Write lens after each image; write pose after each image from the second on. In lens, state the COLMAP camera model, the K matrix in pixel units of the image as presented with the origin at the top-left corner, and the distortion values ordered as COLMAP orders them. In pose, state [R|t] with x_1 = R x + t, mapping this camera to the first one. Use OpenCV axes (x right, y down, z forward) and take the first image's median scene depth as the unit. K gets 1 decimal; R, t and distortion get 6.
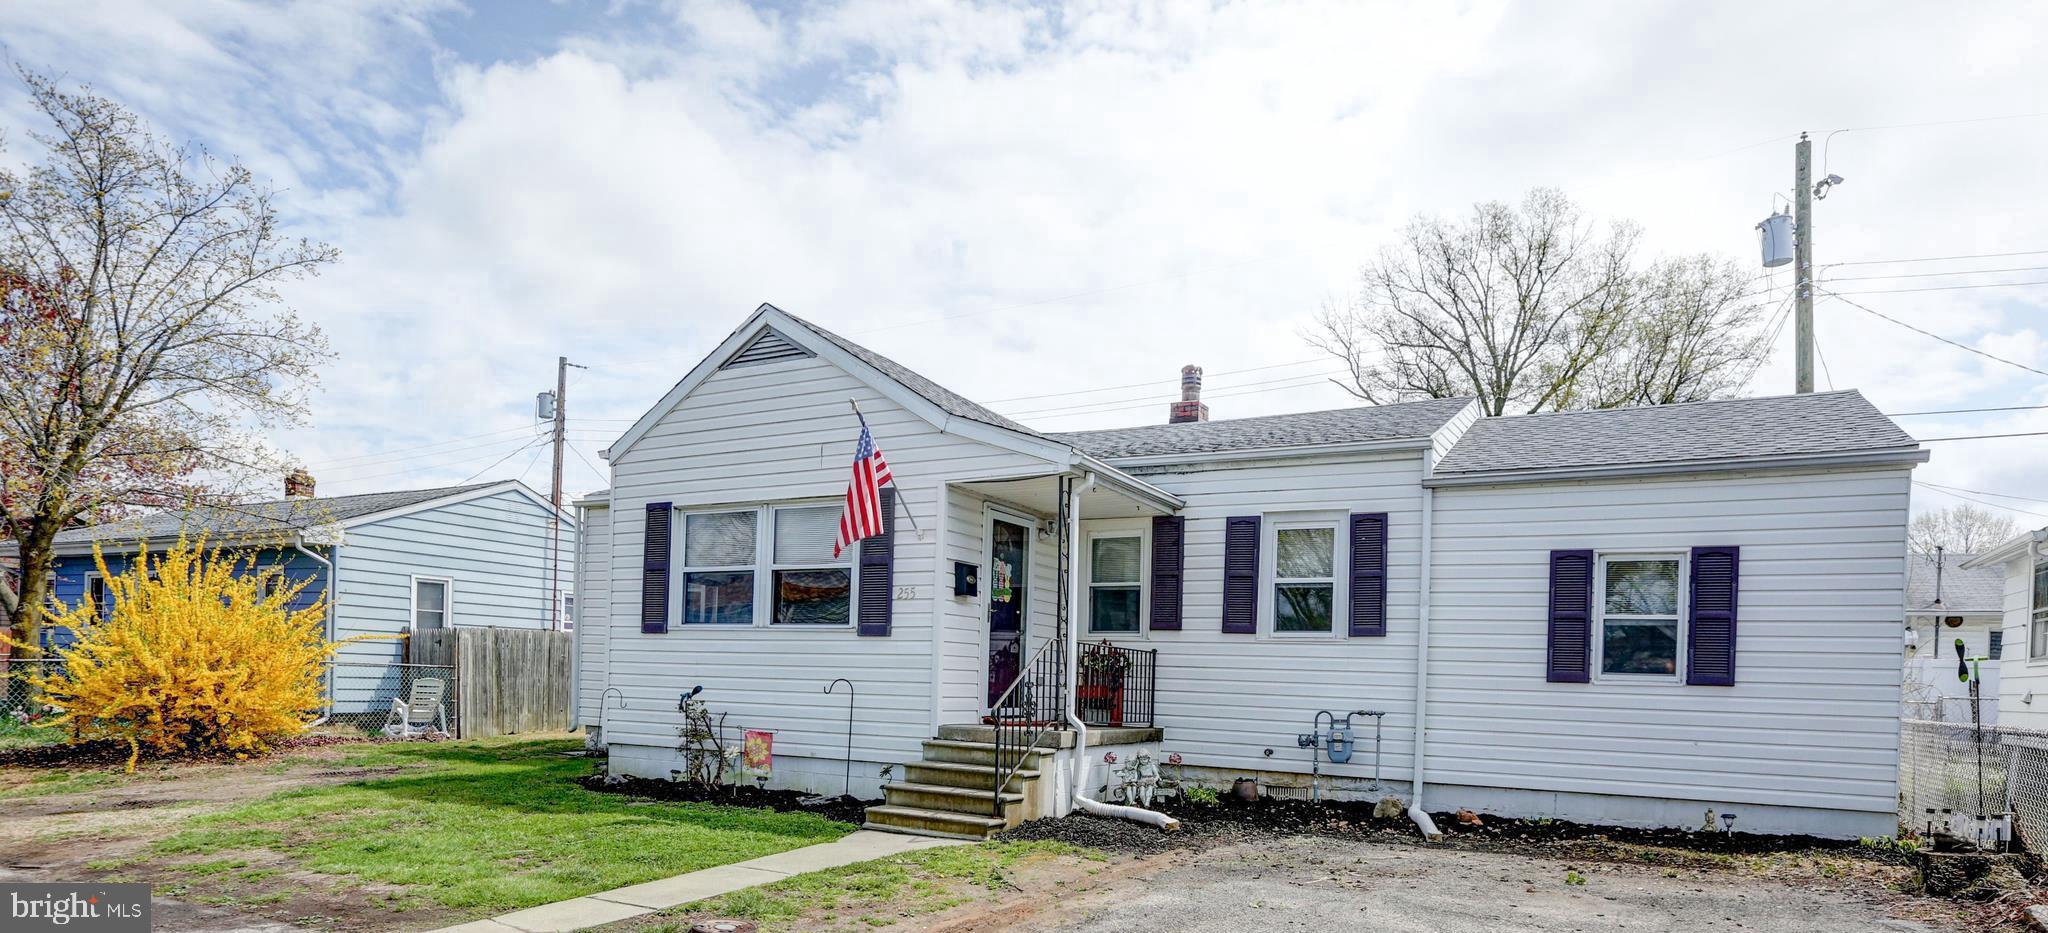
lens RADIAL K [[1145.4, 0, 1029.3], [0, 1145.4, 686.3], [0, 0, 1]] dist [-0.051226, 0.040663]
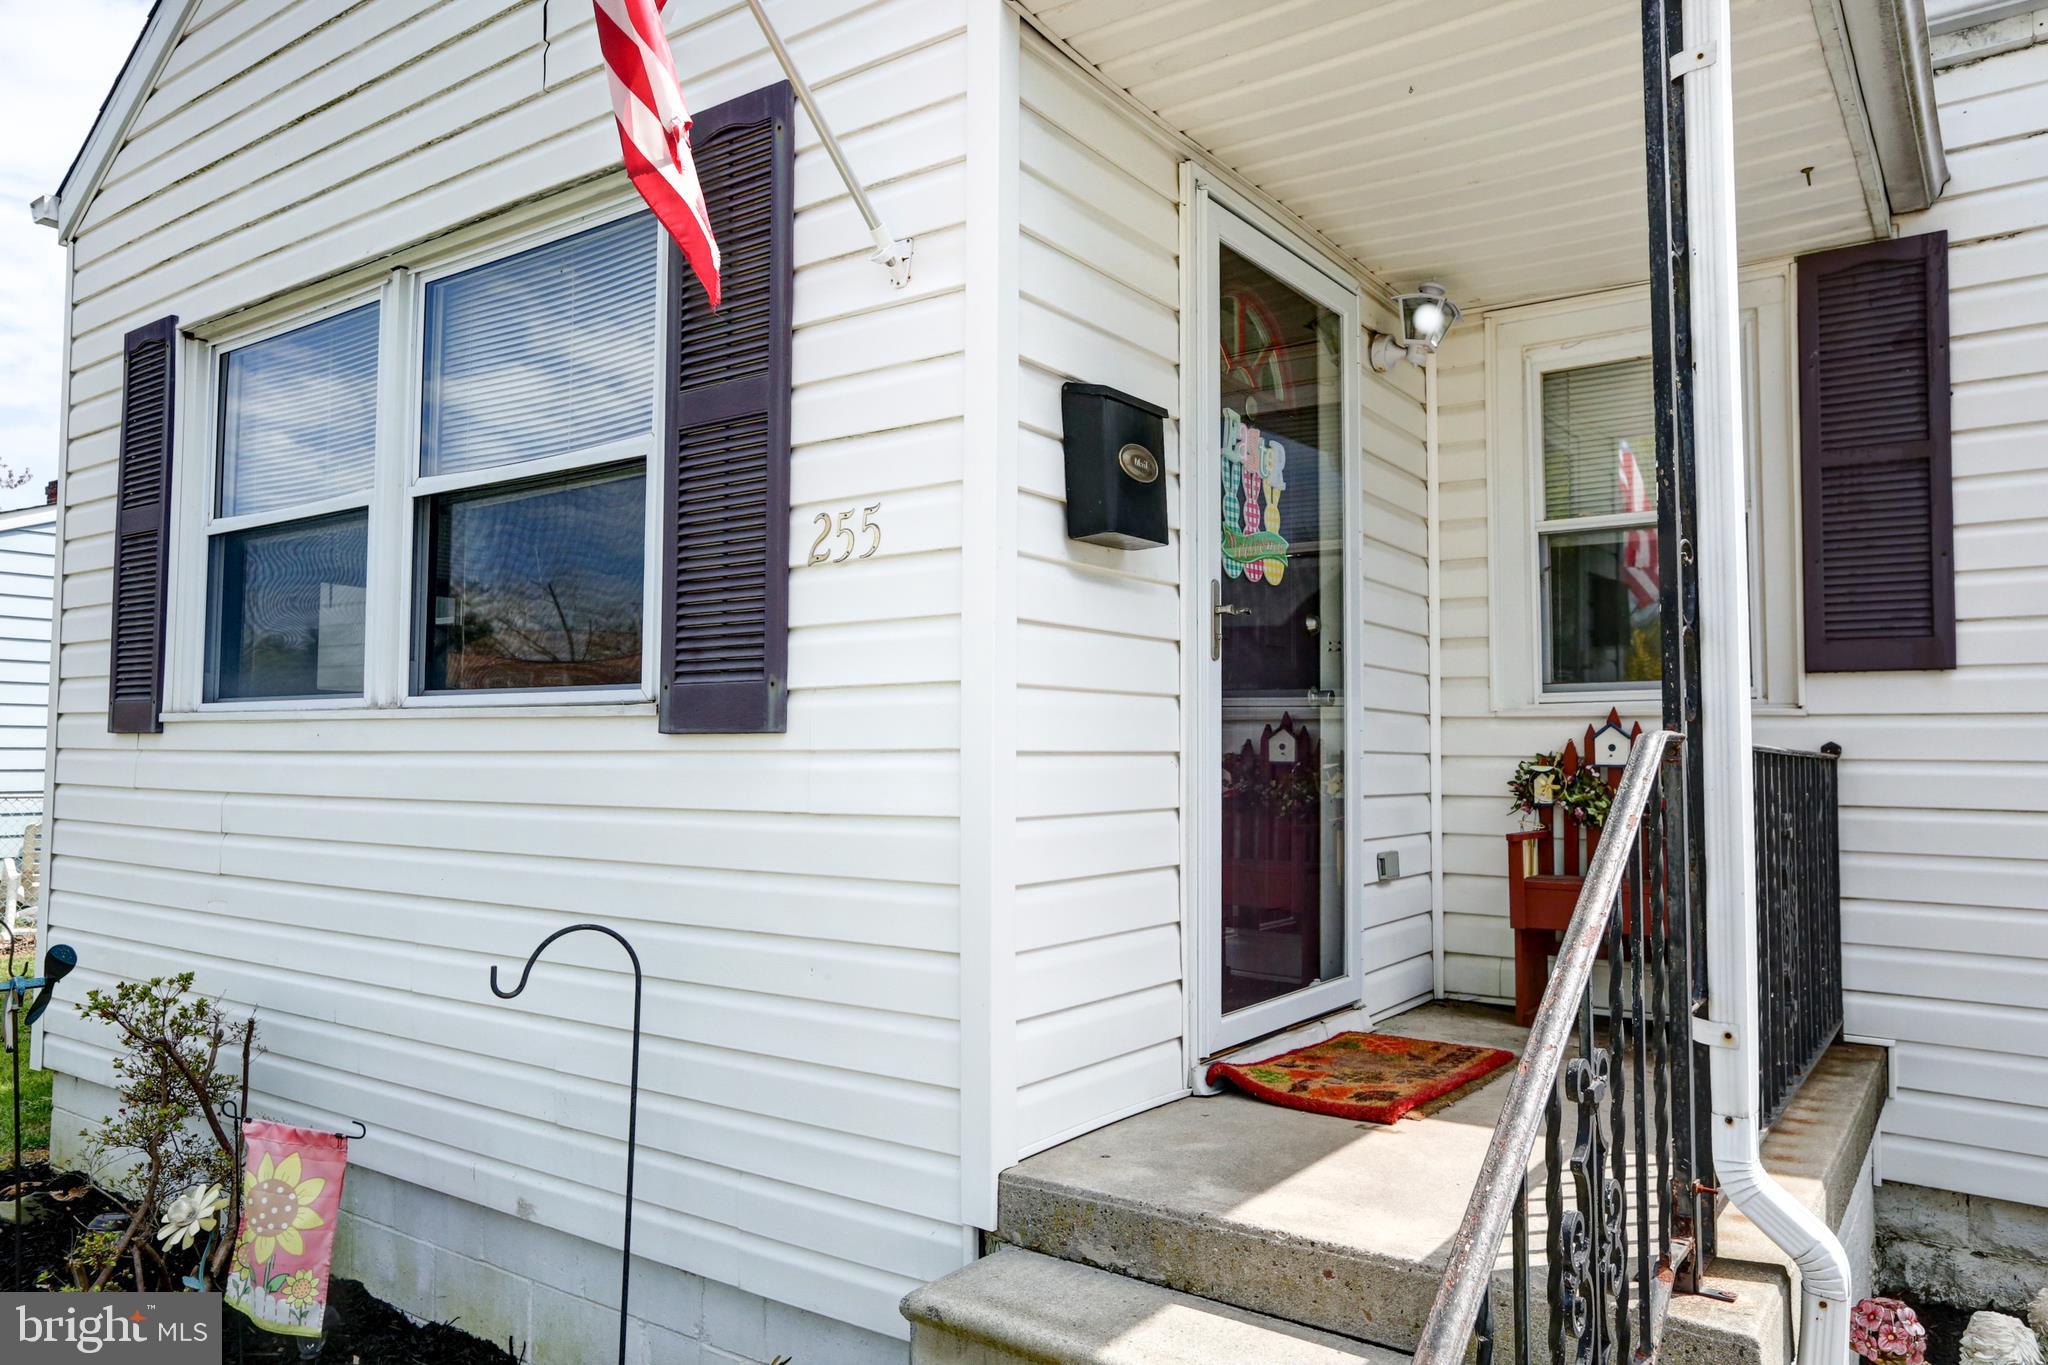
lens RADIAL K [[1405.4, 0, 1024.0], [0, 1405.4, 682.5], [0, 0, 1]] dist [0.000678, 0.000221]
pose [[0.991657, -0.031609, -0.124971, -0.038690], [0.024399, 0.997971, -0.058810, -0.034254], [0.126576, 0.055270, 0.990416, 0.701259]]
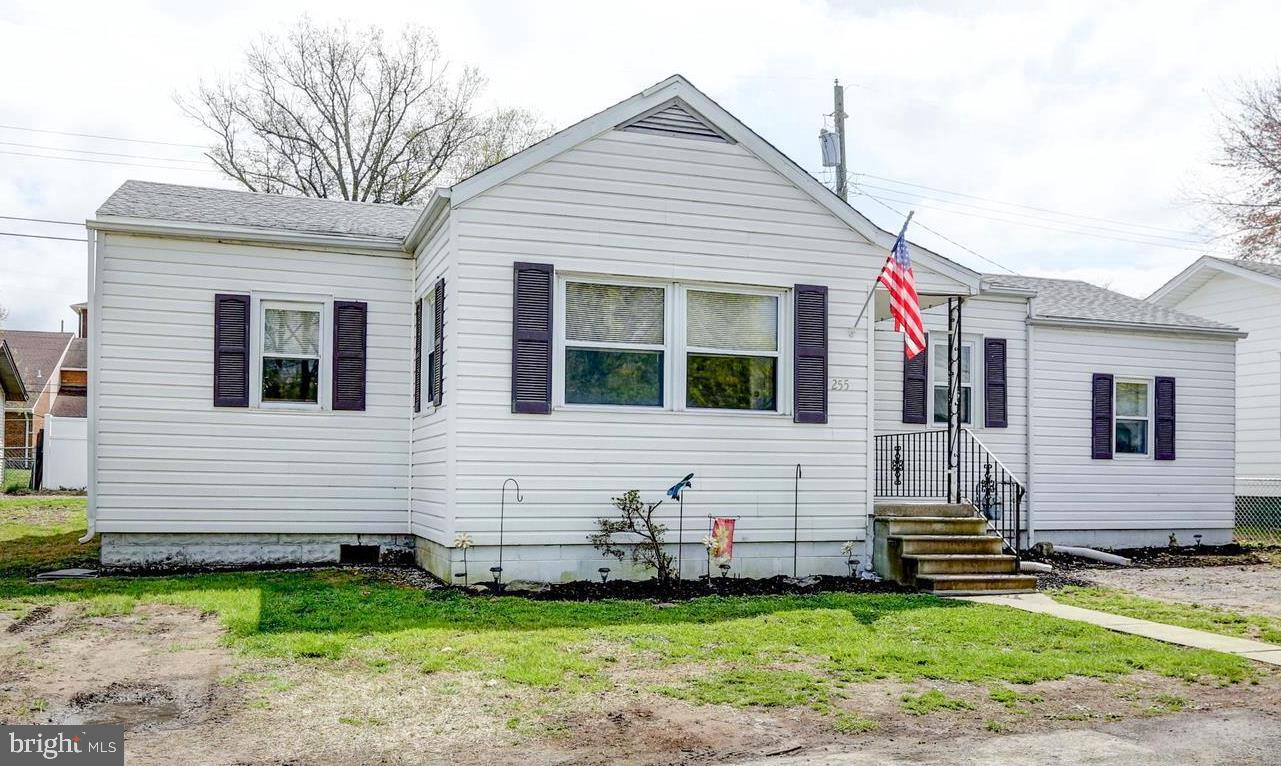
lens RADIAL K [[1111.6, 0, 637.3], [0, 1111.6, 452.4], [0, 0, 1]] dist [-0.043704, 0.005331]
pose [[0.677509, -0.007329, 0.735478, -0.970190], [0.012810, 0.999916, -0.001836, -0.016126], [-0.735403, 0.010666, 0.677546, 0.403482]]
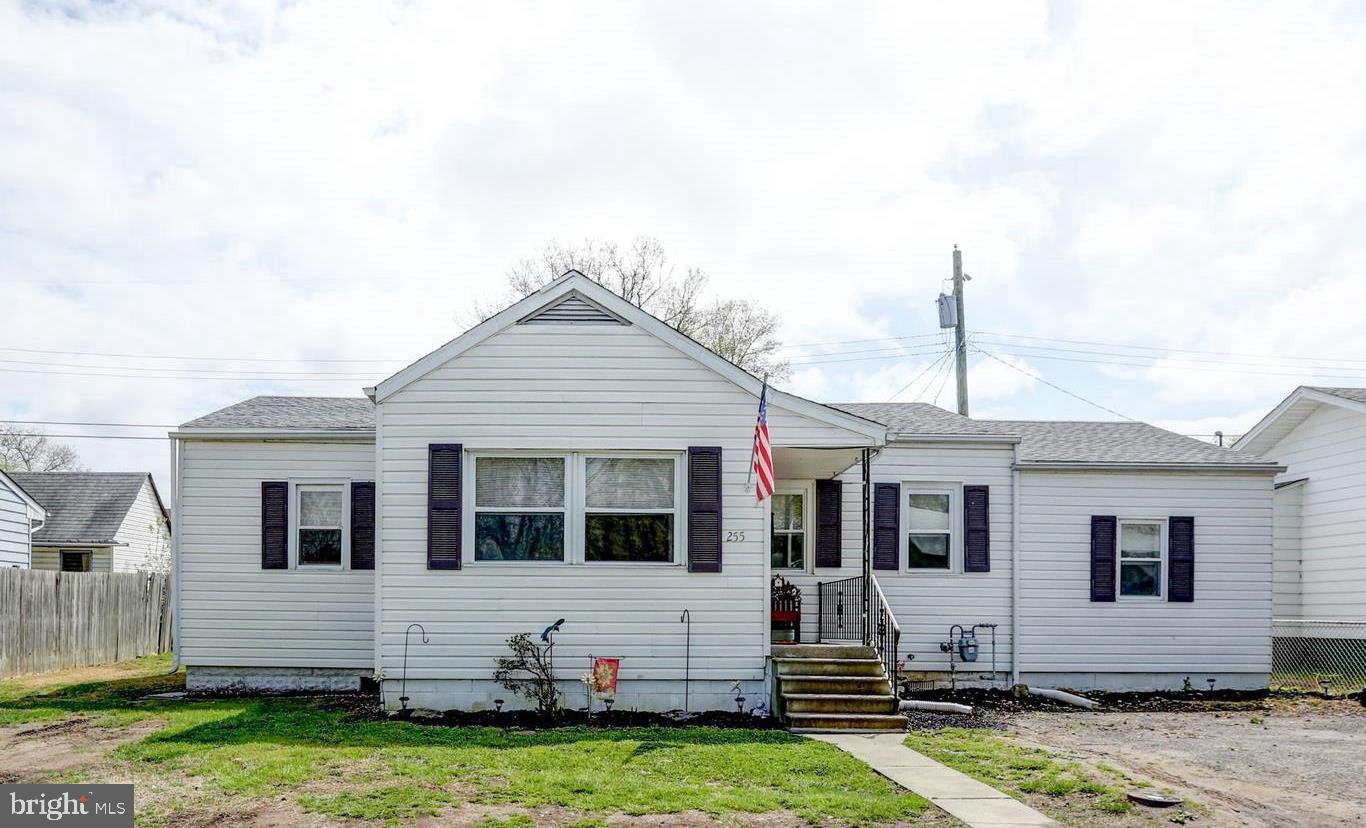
lens RADIAL K [[962.6, 0, 595.8], [0, 962.6, 617.4], [0, 0, 1]] dist [-0.065413, 0.033467]
pose [[0.875314, -0.025394, 0.482887, -0.684679], [0.023125, 0.999676, 0.010654, -0.010406], [-0.483001, 0.001841, 0.875618, 0.185098]]
